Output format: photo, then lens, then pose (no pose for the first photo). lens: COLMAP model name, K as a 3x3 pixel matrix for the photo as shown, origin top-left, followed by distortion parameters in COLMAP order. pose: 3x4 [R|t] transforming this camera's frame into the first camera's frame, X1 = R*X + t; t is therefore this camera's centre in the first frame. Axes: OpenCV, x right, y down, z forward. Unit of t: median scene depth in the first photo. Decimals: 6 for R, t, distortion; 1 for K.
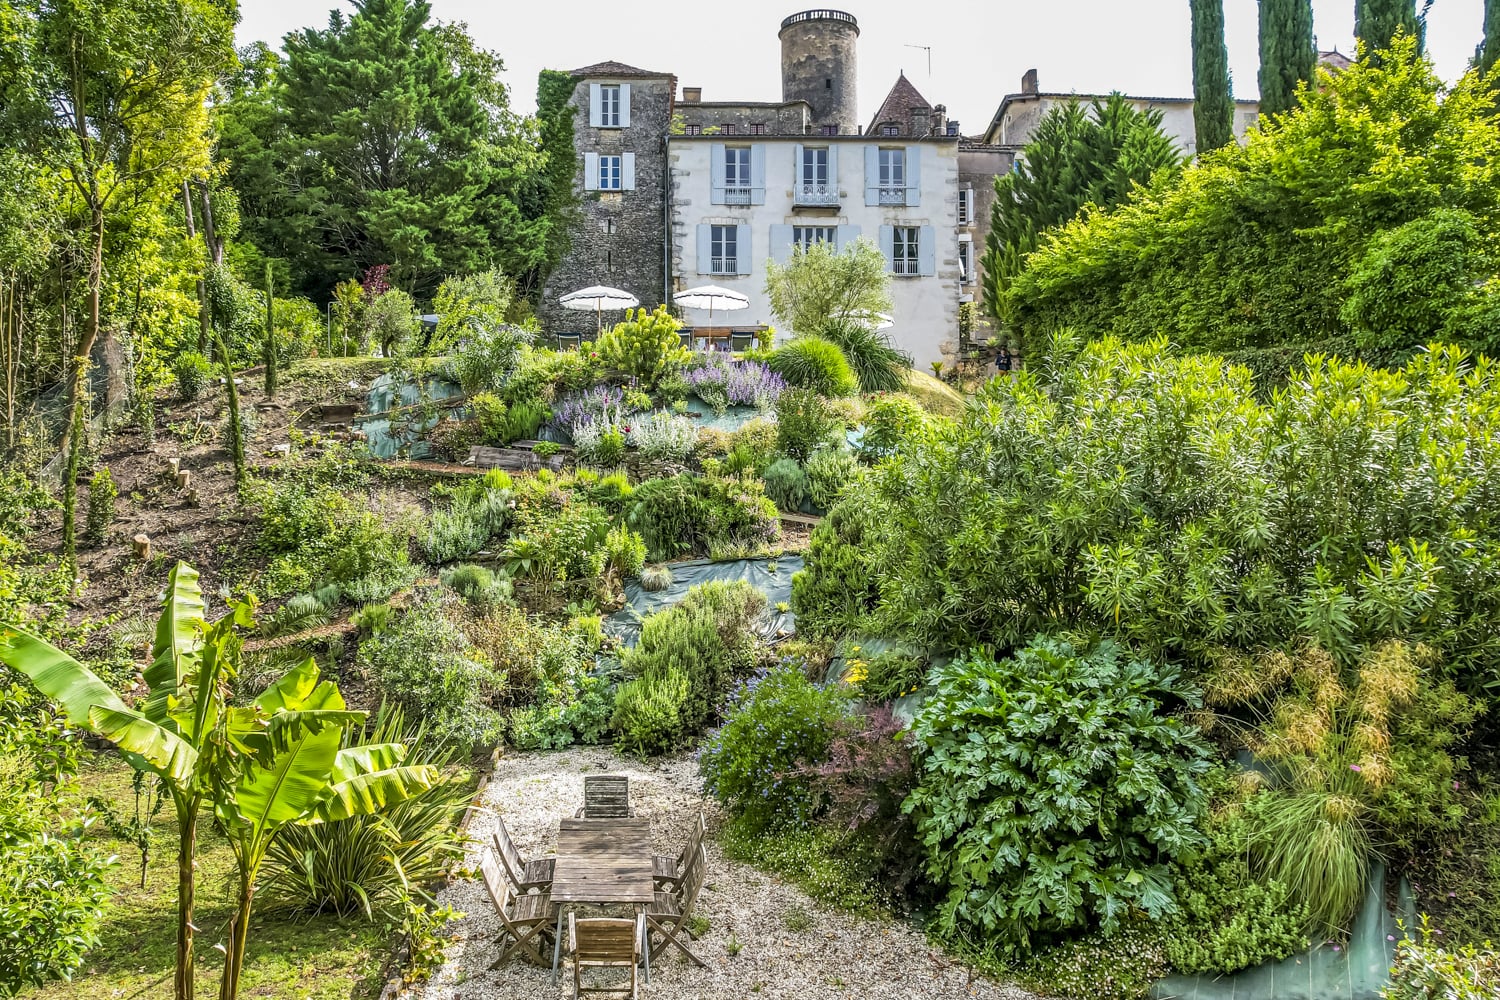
lens RADIAL K [[1100.4, 0, 674.7], [0, 1100.4, 433.4], [0, 0, 1]] dist [-0.044801, 0.000984]
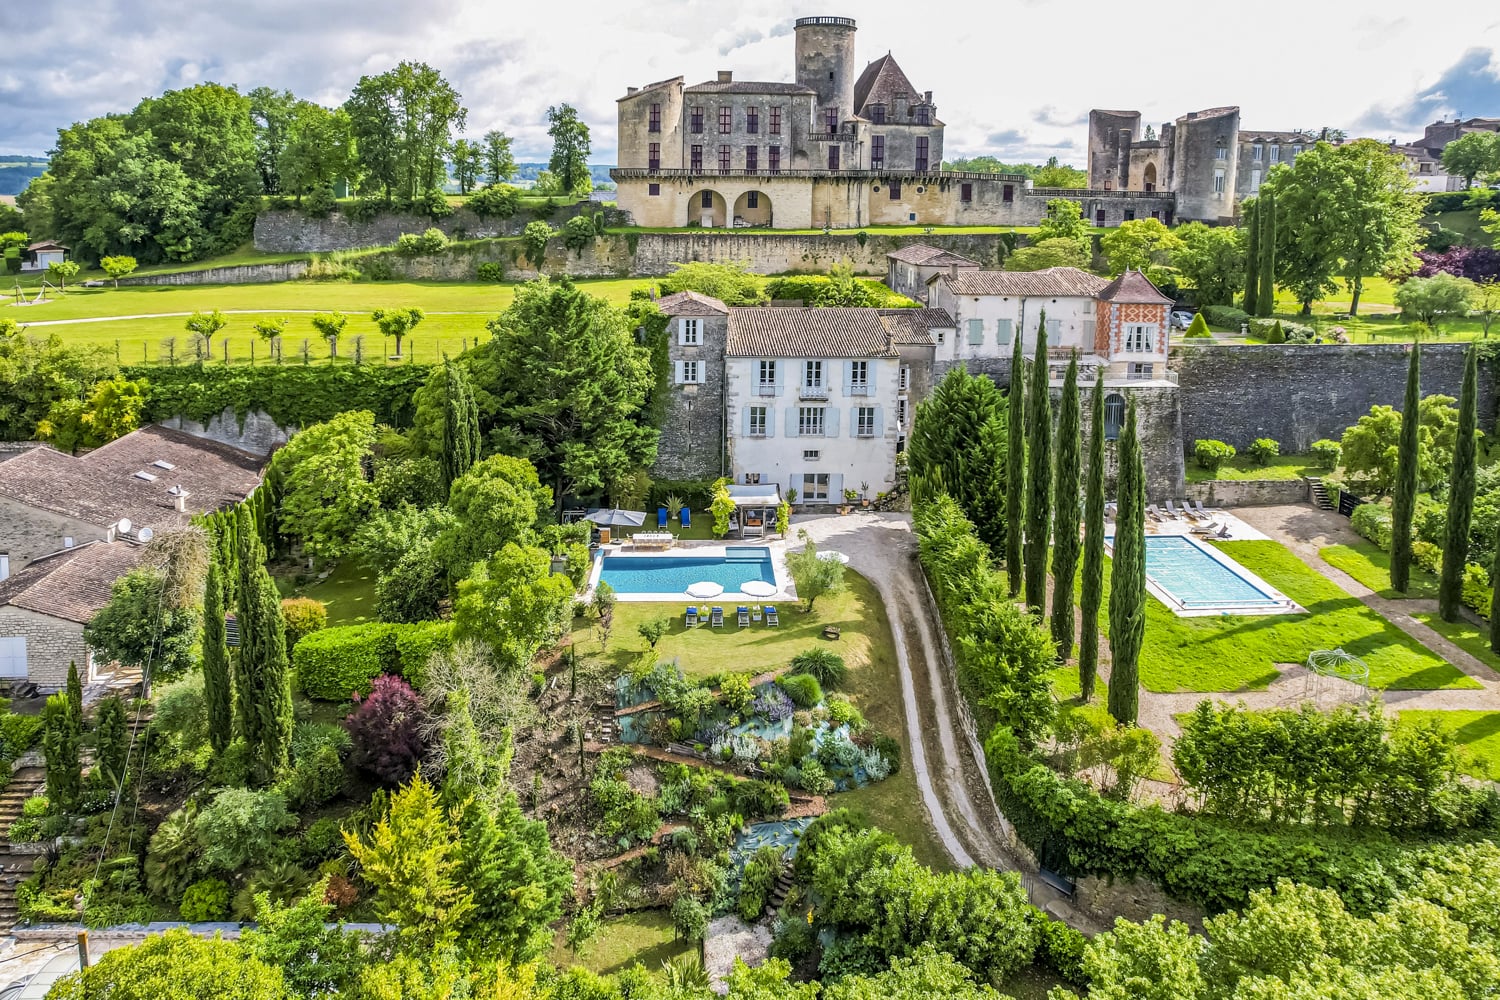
lens RADIAL K [[1008.5, 0, 728.6], [0, 1008.5, 267.6], [0, 0, 1]] dist [-0.027328, 0.003125]
pose [[0.999146, 0.011865, 0.039589, -0.063501], [-0.015752, 0.994924, 0.099387, -0.548909], [-0.038209, -0.099925, 0.994261, -0.503295]]
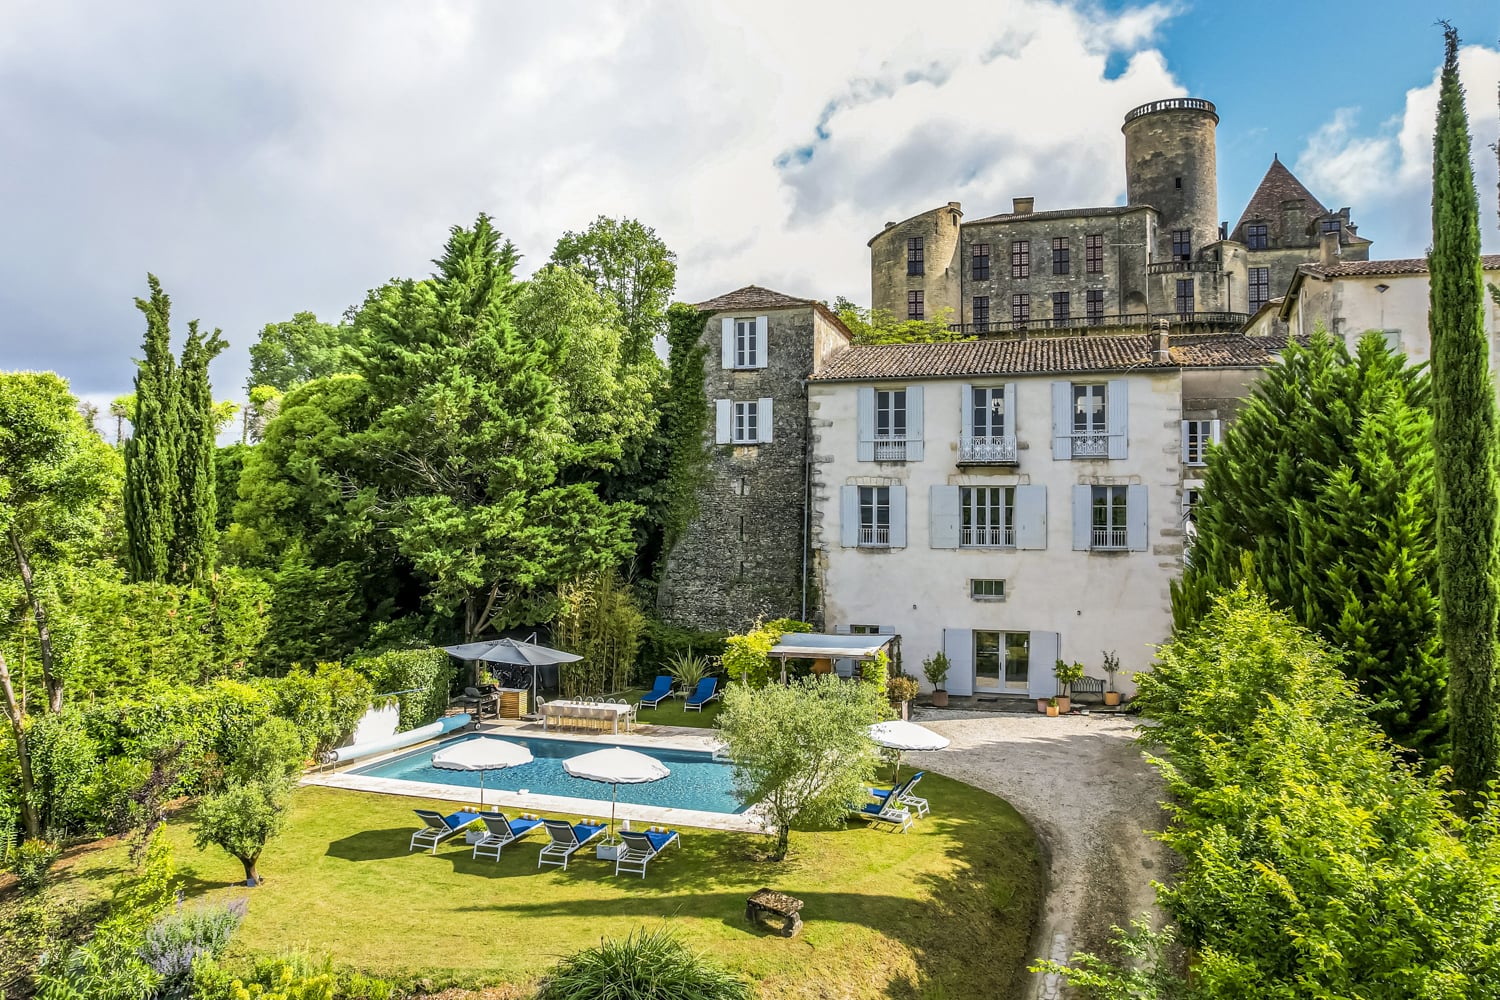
lens RADIAL K [[1086.7, 0, 747.5], [0, 1086.7, 478.1], [0, 0, 1]] dist [-0.044346, 0.010477]
pose [[0.950293, -0.007313, -0.311272, 0.204962], [0.002187, 0.999856, -0.016811, -0.180515], [0.311350, 0.015295, 0.950172, 0.202192]]
